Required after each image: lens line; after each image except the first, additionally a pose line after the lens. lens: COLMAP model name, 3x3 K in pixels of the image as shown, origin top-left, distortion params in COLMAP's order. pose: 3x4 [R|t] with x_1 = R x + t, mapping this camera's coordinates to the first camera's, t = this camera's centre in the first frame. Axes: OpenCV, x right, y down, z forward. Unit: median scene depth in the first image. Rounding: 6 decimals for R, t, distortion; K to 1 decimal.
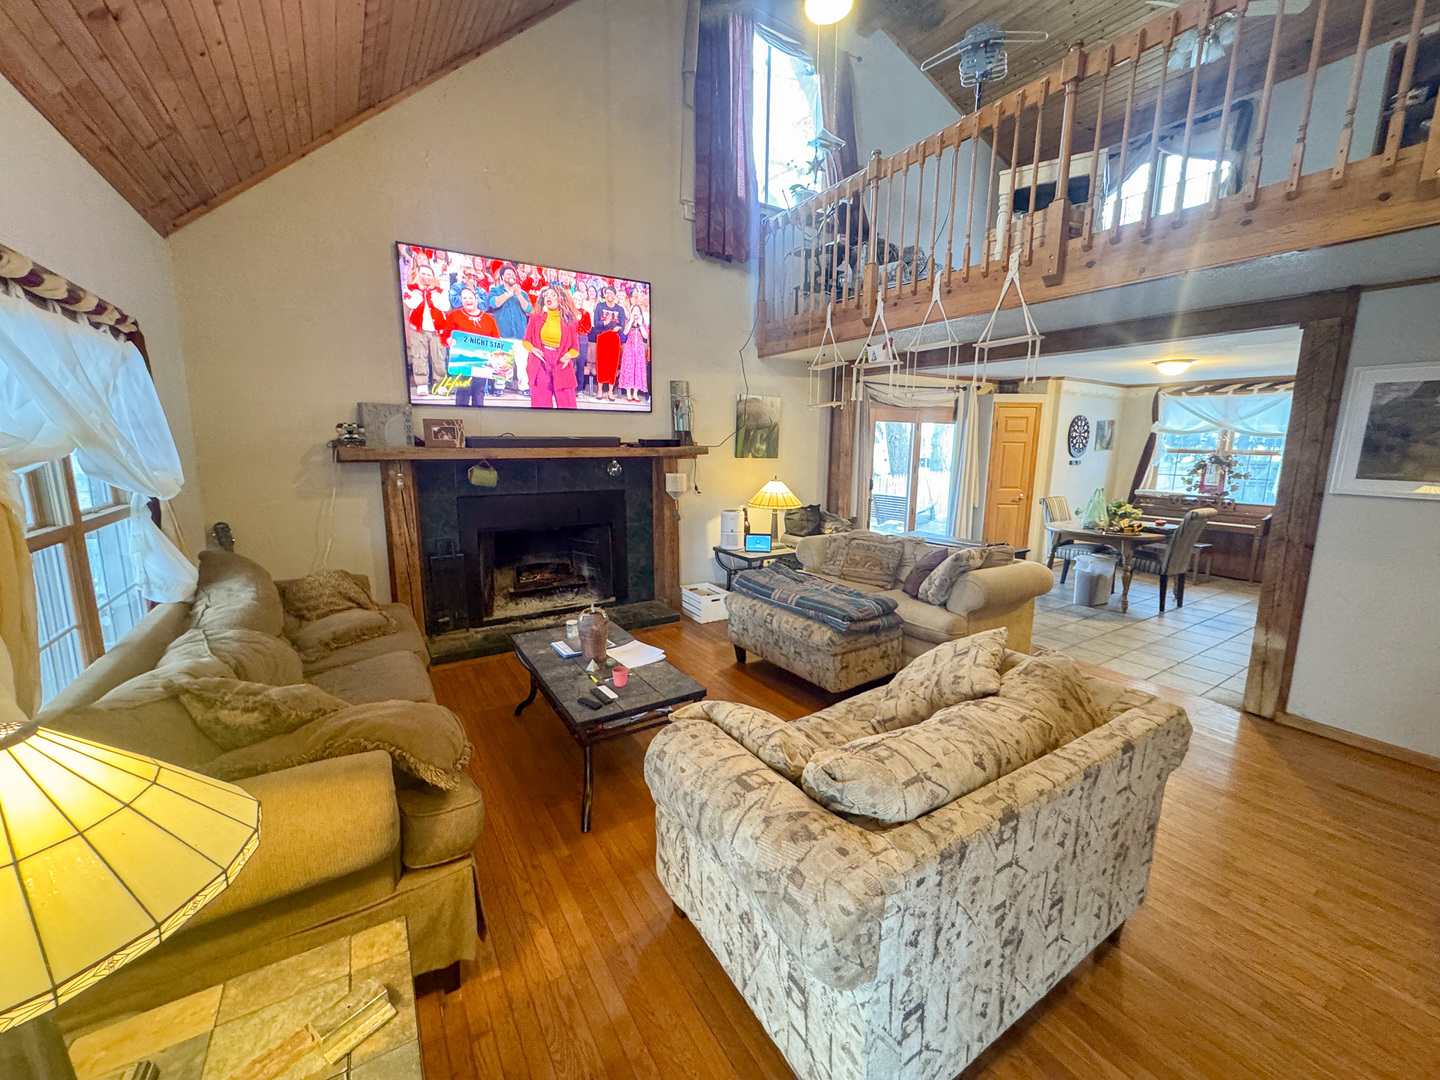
lens RADIAL K [[574.1, 0, 722.2], [0, 574.1, 538.1], [0, 0, 1]] dist [-0.003372, 0.000297]
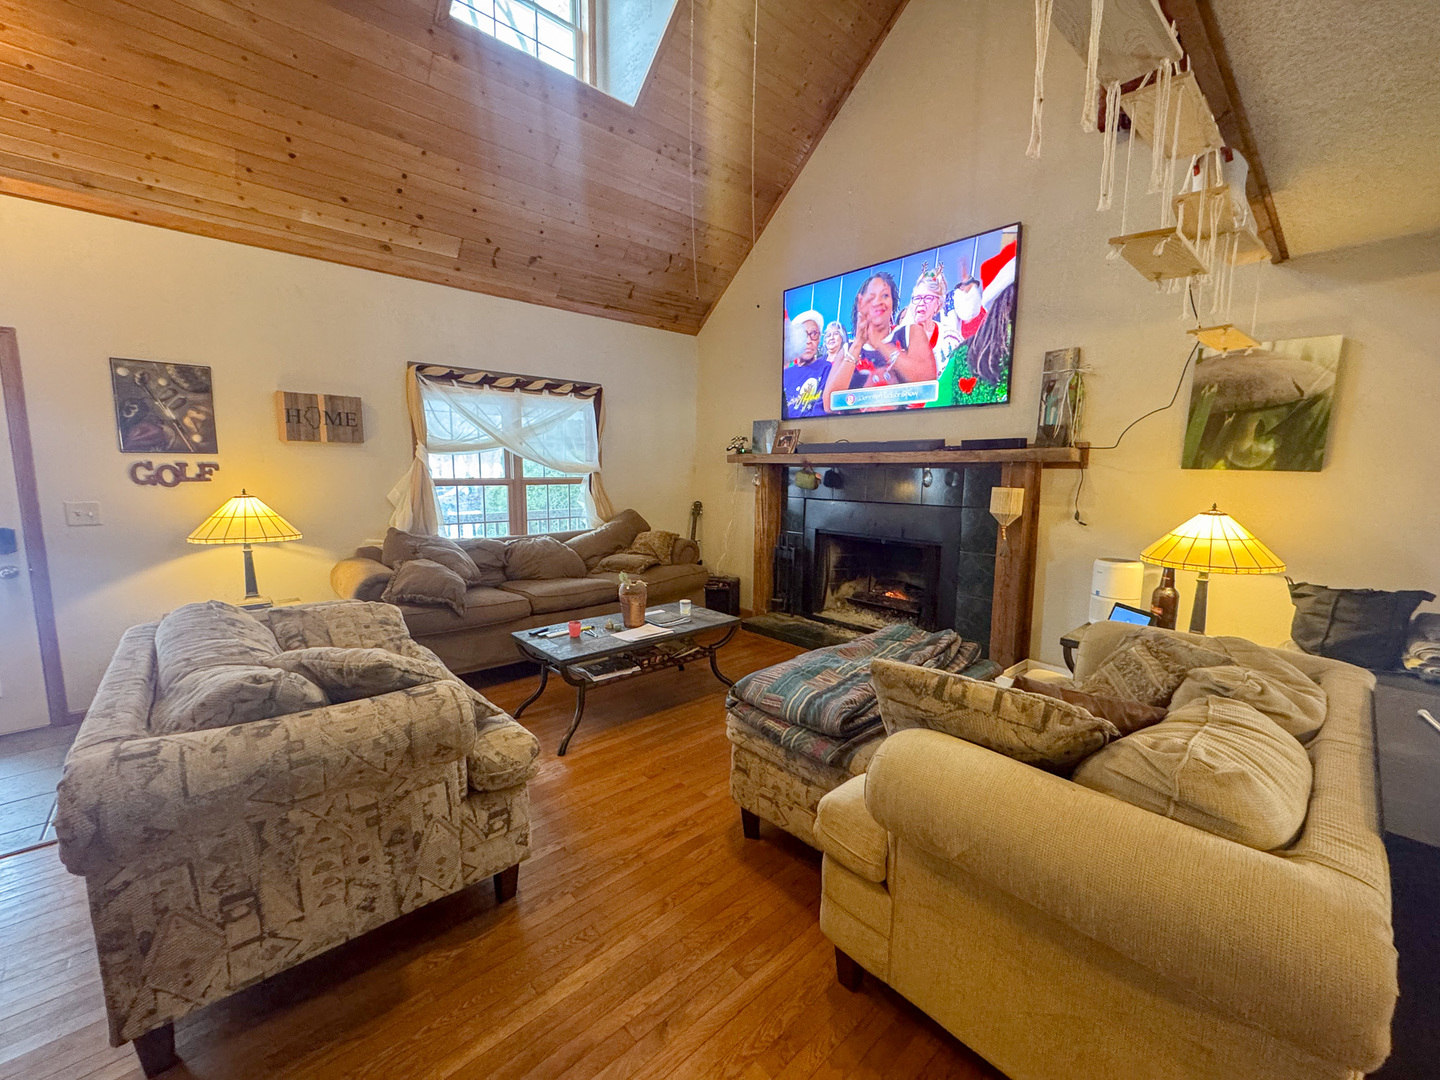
lens RADIAL K [[574.1, 0, 723.3], [0, 574.1, 538.9], [0, 0, 1]] dist [-0.003372, 0.000297]
pose [[0.170825, 0.112472, -0.978861, 0.547107], [-0.178594, 0.980542, 0.081498, -0.049133], [0.968980, 0.160897, 0.187588, 0.563460]]
